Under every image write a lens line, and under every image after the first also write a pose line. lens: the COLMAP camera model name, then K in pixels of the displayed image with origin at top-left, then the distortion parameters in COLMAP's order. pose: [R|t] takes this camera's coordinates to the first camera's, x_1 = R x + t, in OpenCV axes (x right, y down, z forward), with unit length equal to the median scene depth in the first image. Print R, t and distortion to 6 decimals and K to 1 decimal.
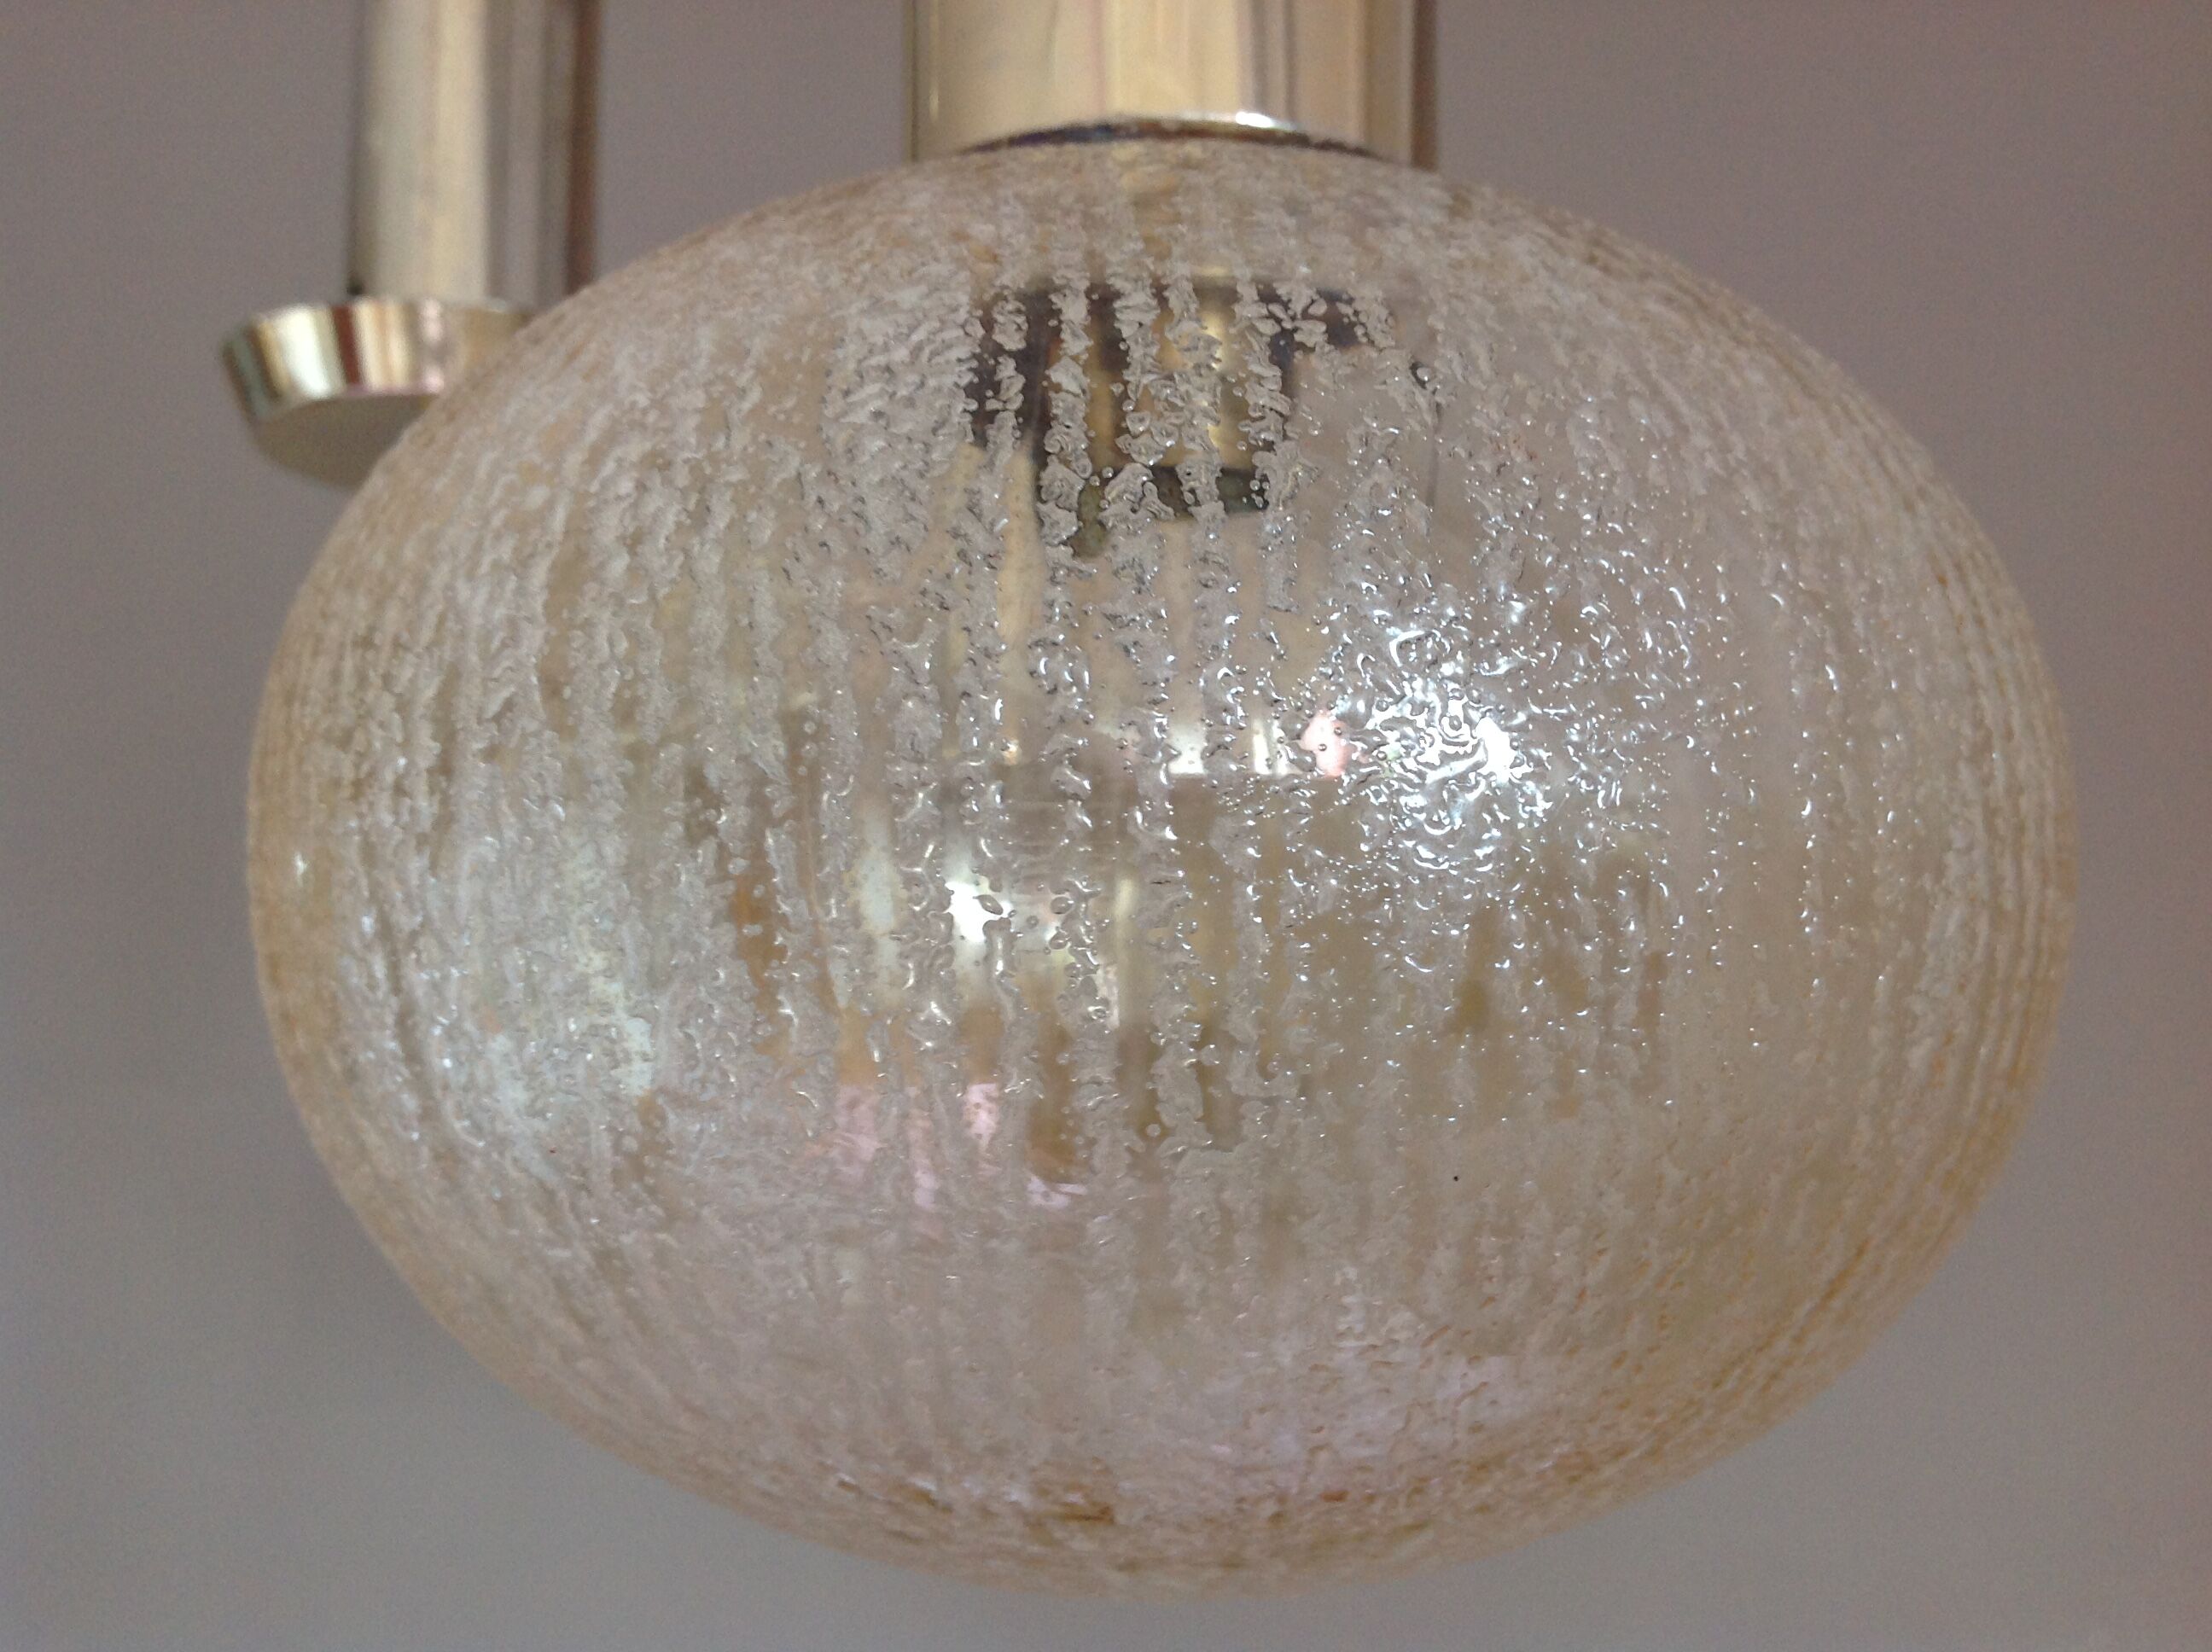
lens RADIAL K [[2221.4, 0, 1092.9], [0, 2221.4, 823.6], [0, 0, 1]] dist [0.085444, 0.000000]
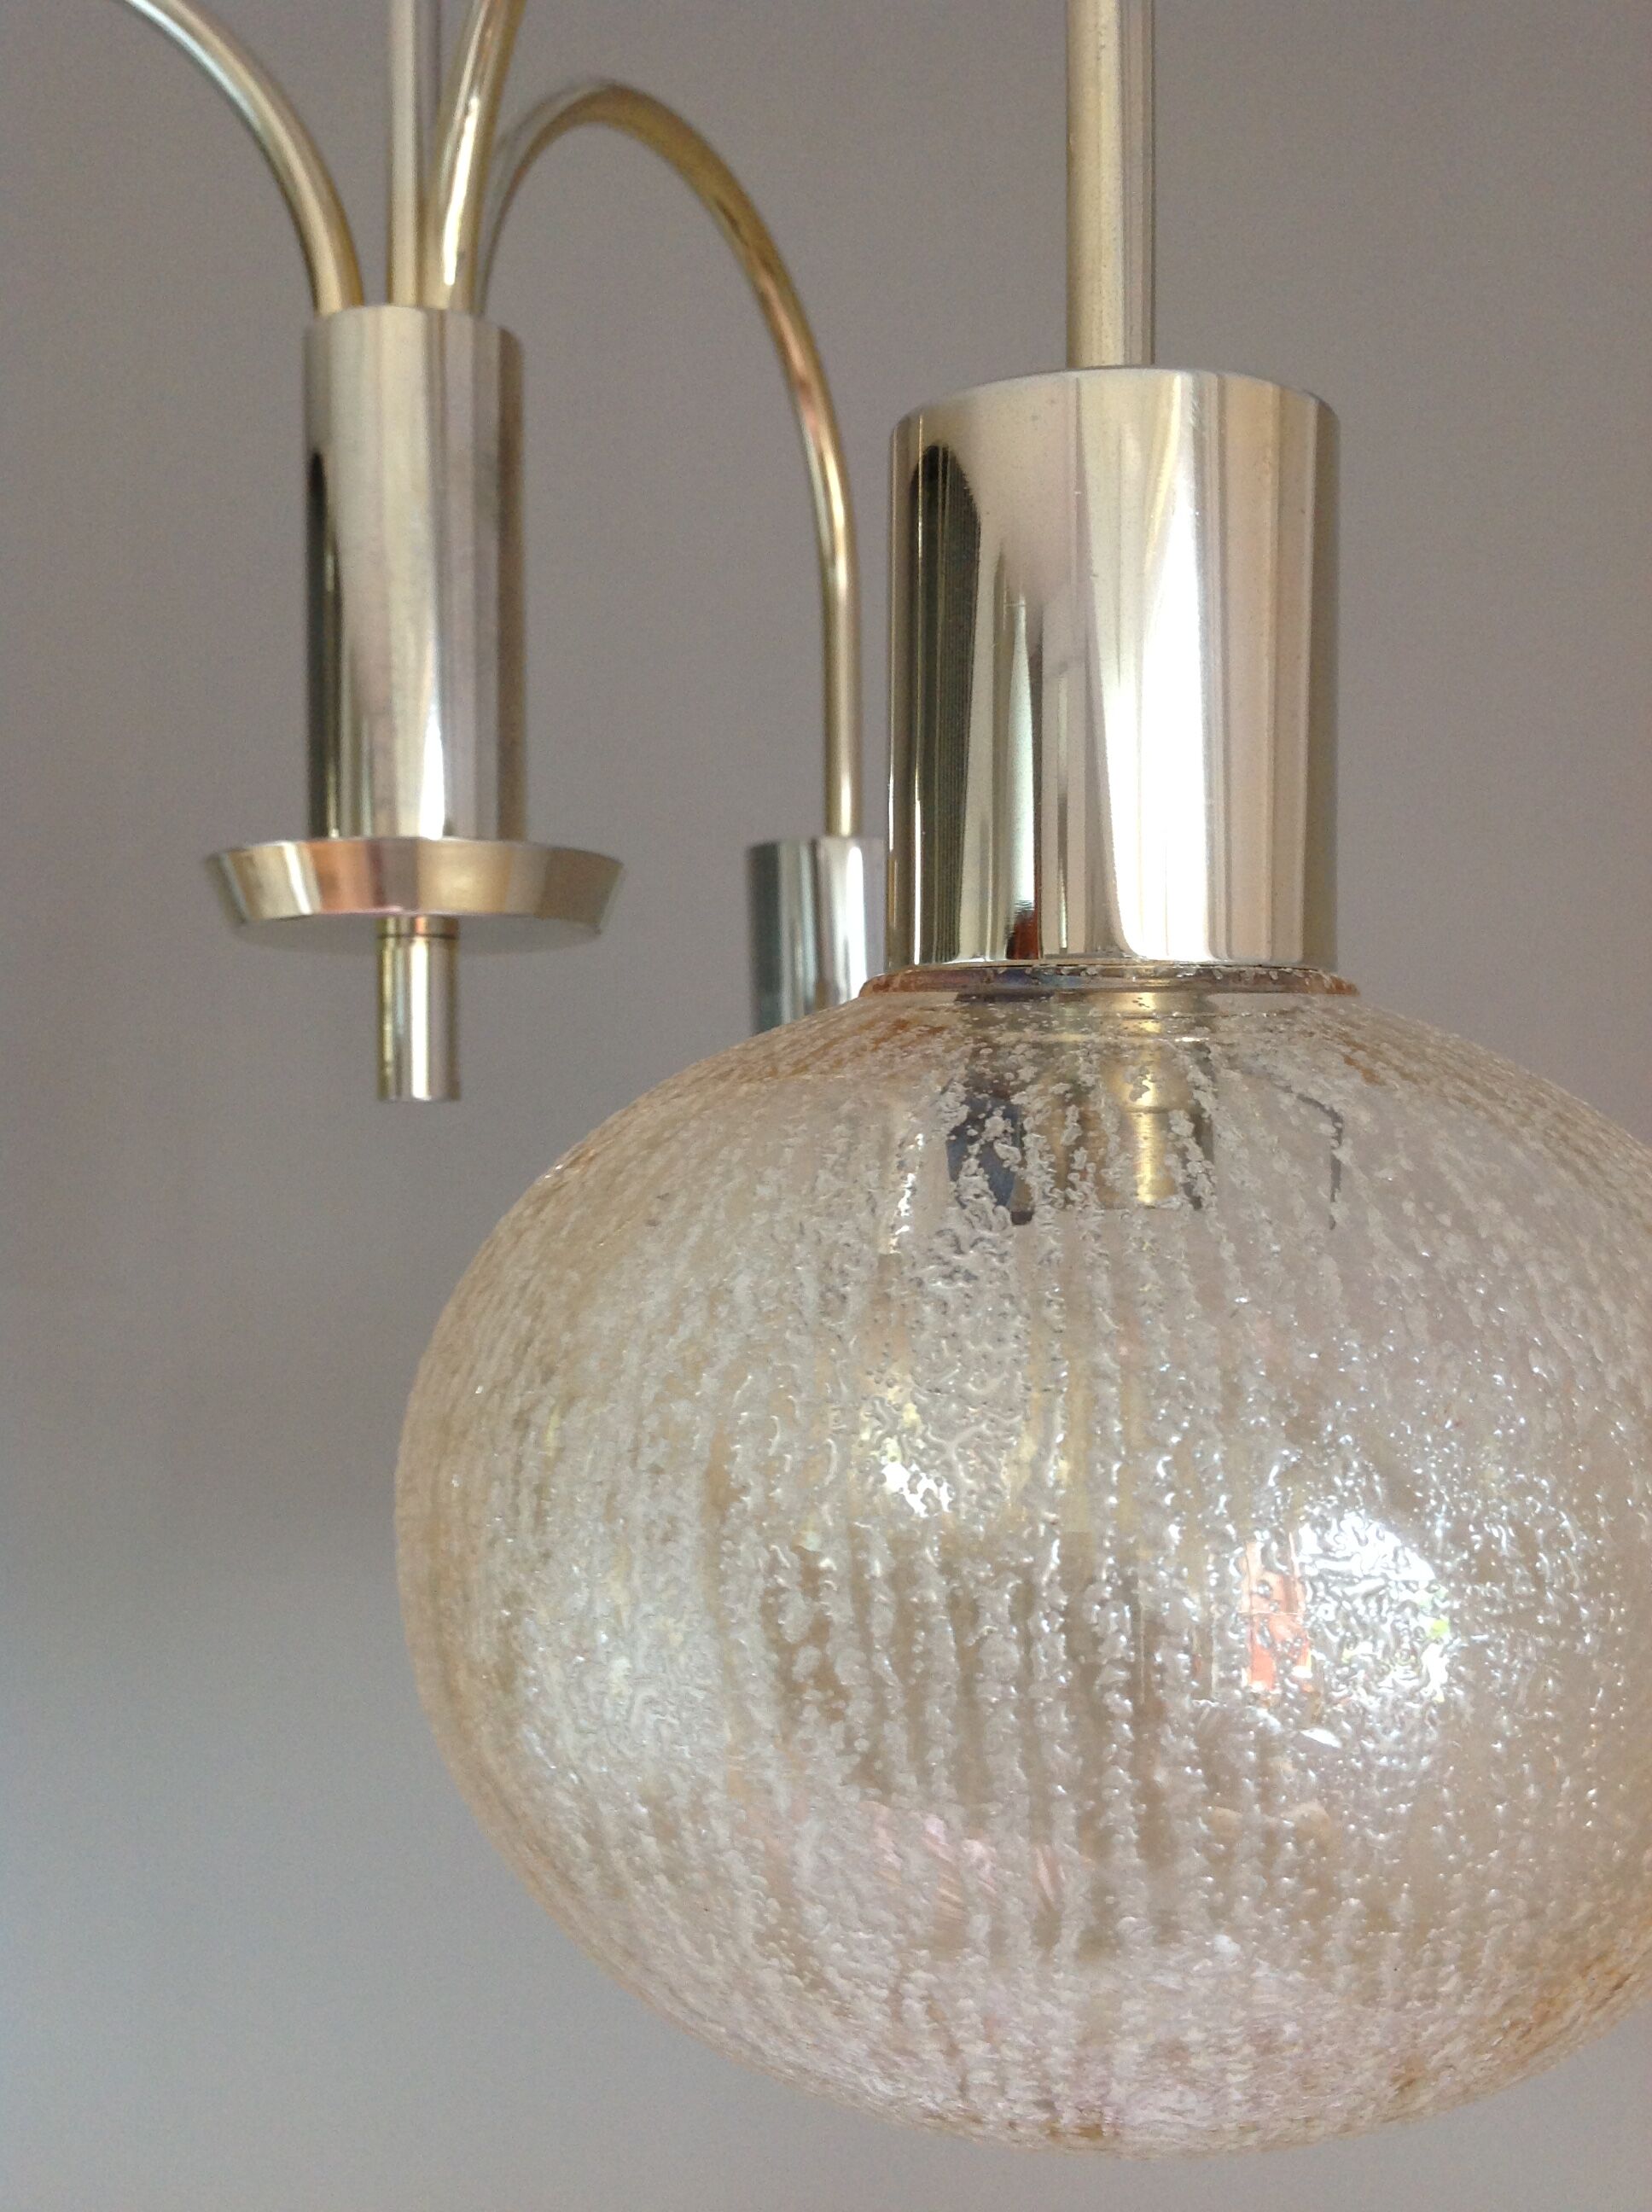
lens RADIAL K [[2221.4, 0, 831.7], [0, 2221.4, 1110.5], [0, 0, 1]] dist [0.085444, 0.000000]
pose [[0.999874, -0.005357, -0.014943, -0.147858], [0.006738, 0.995552, 0.093971, -0.464990], [0.014373, -0.094060, 0.995463, -0.294585]]
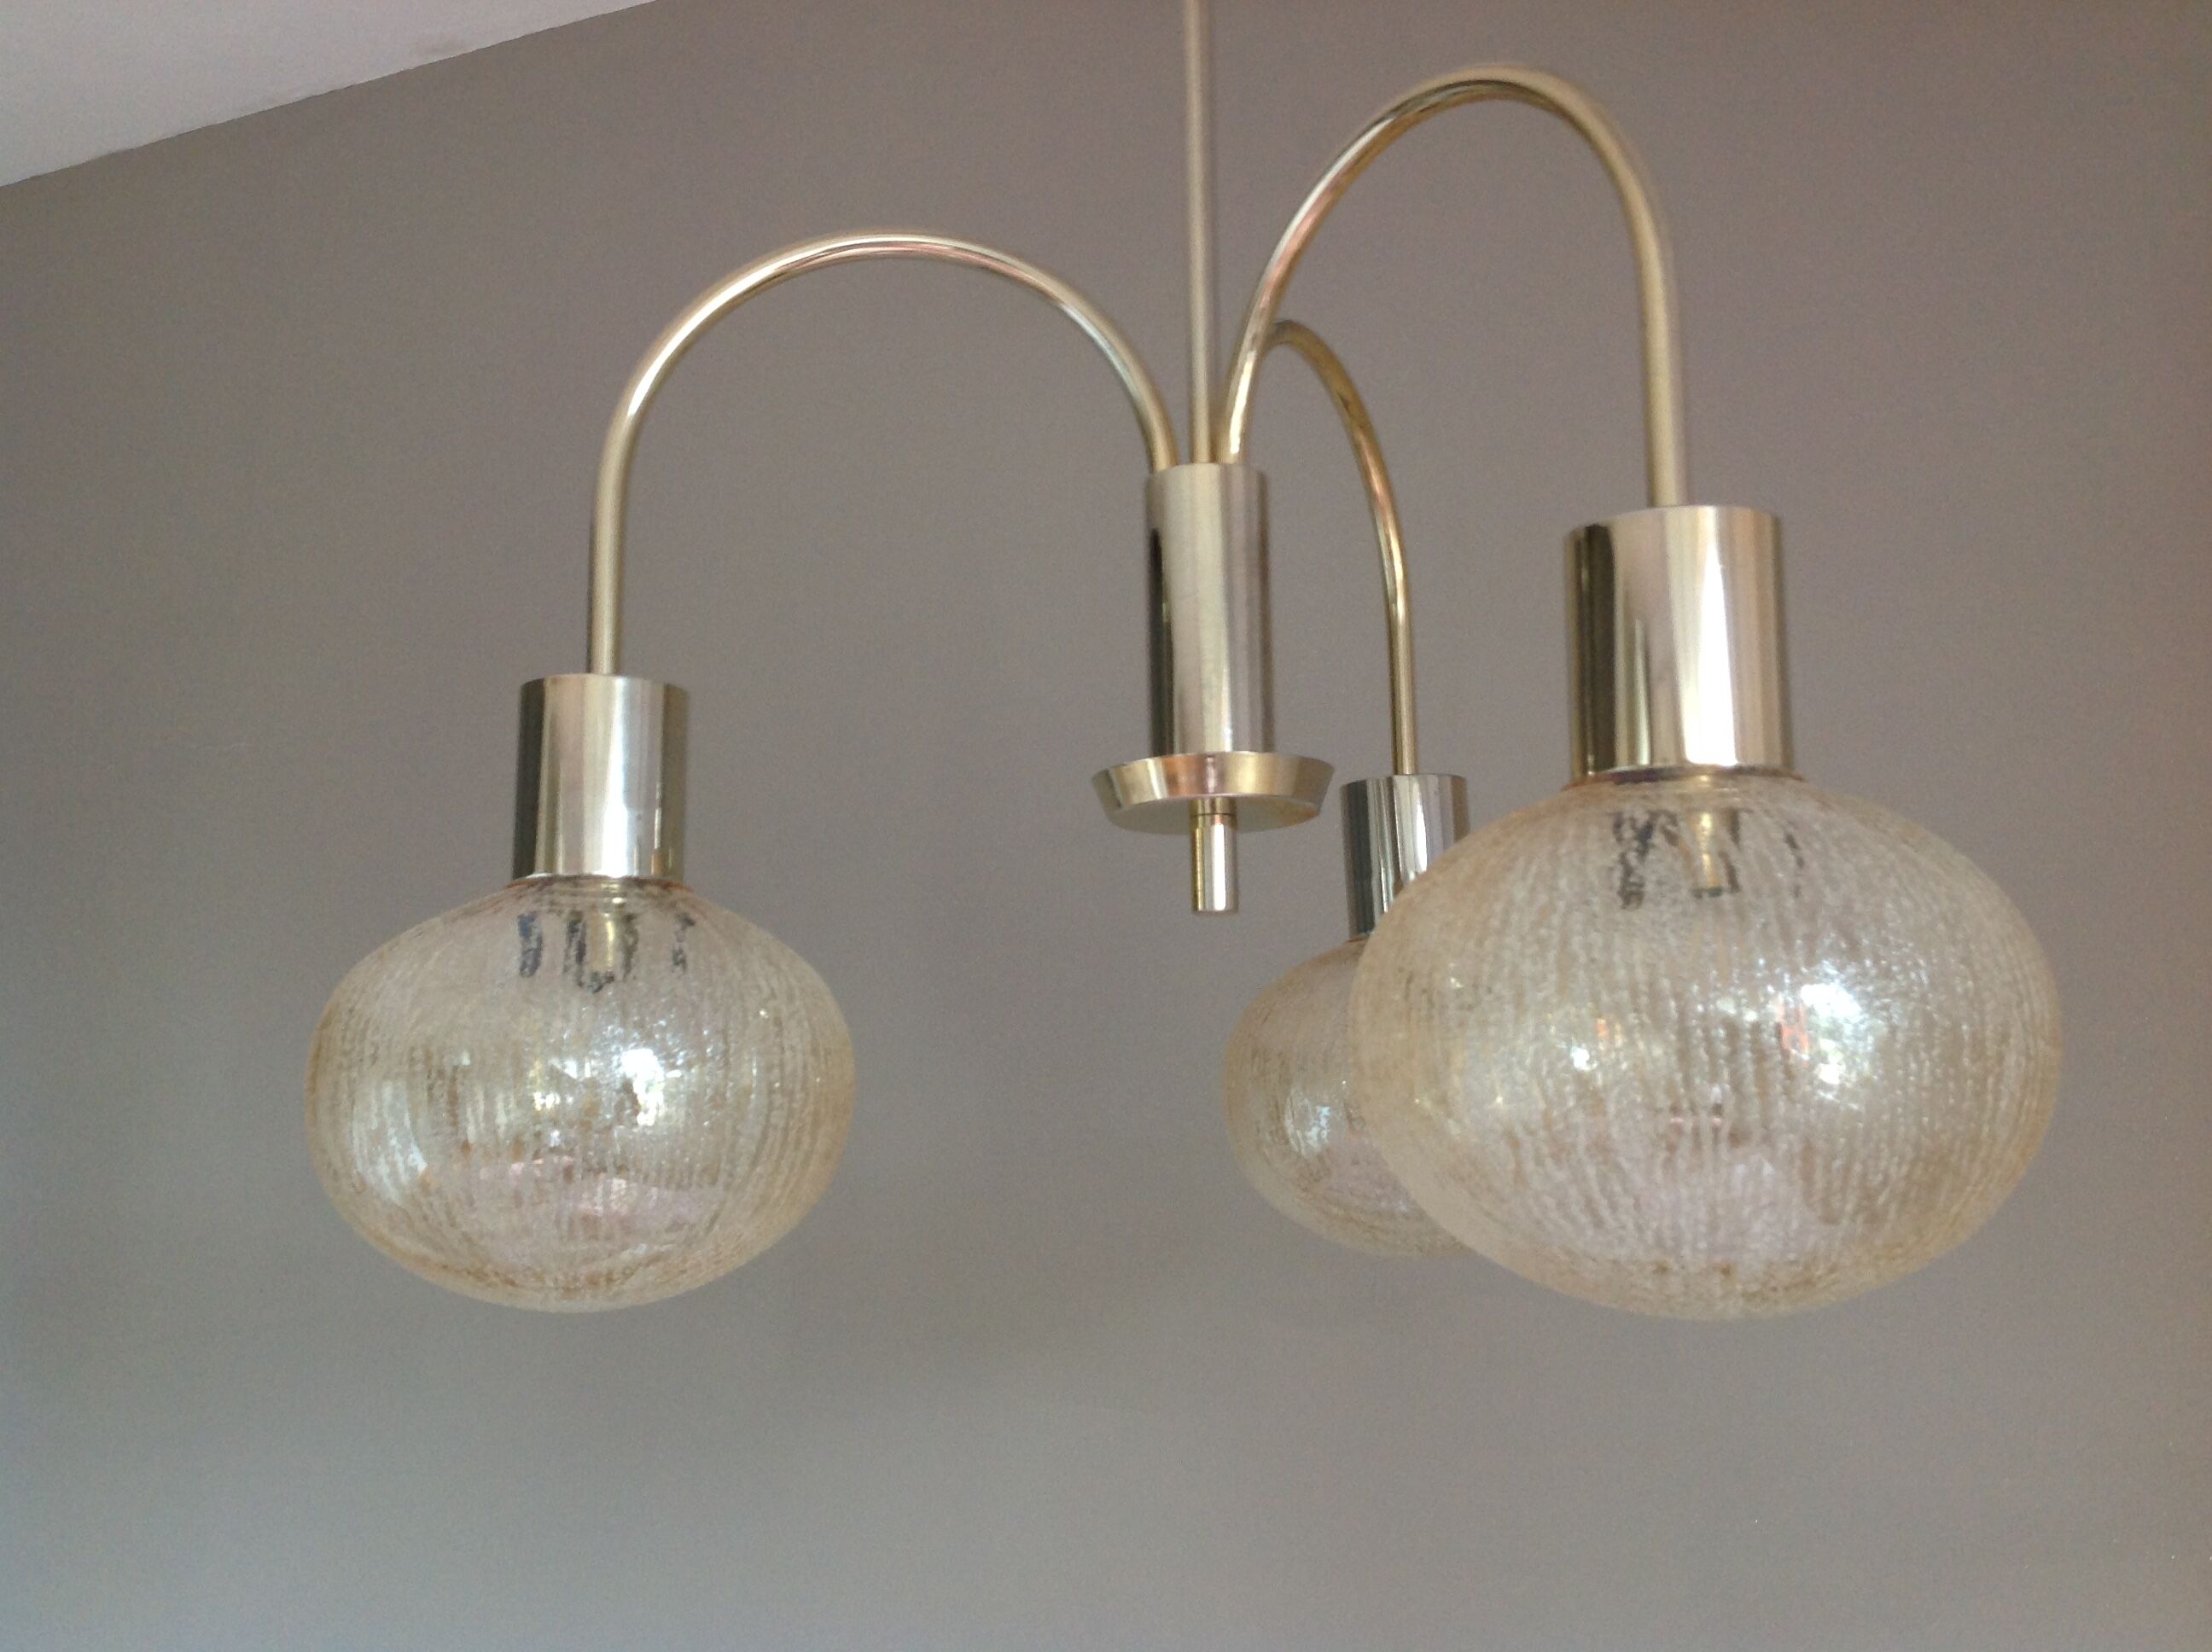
lens RADIAL K [[2221.4, 0, 1087.4], [0, 2221.4, 834.3], [0, 0, 1]] dist [0.085444, 0.000000]
pose [[0.999305, -0.020390, -0.031210, -0.831688], [0.018727, 0.998436, -0.052686, -0.135349], [0.032235, 0.052065, 0.998123, -2.277505]]
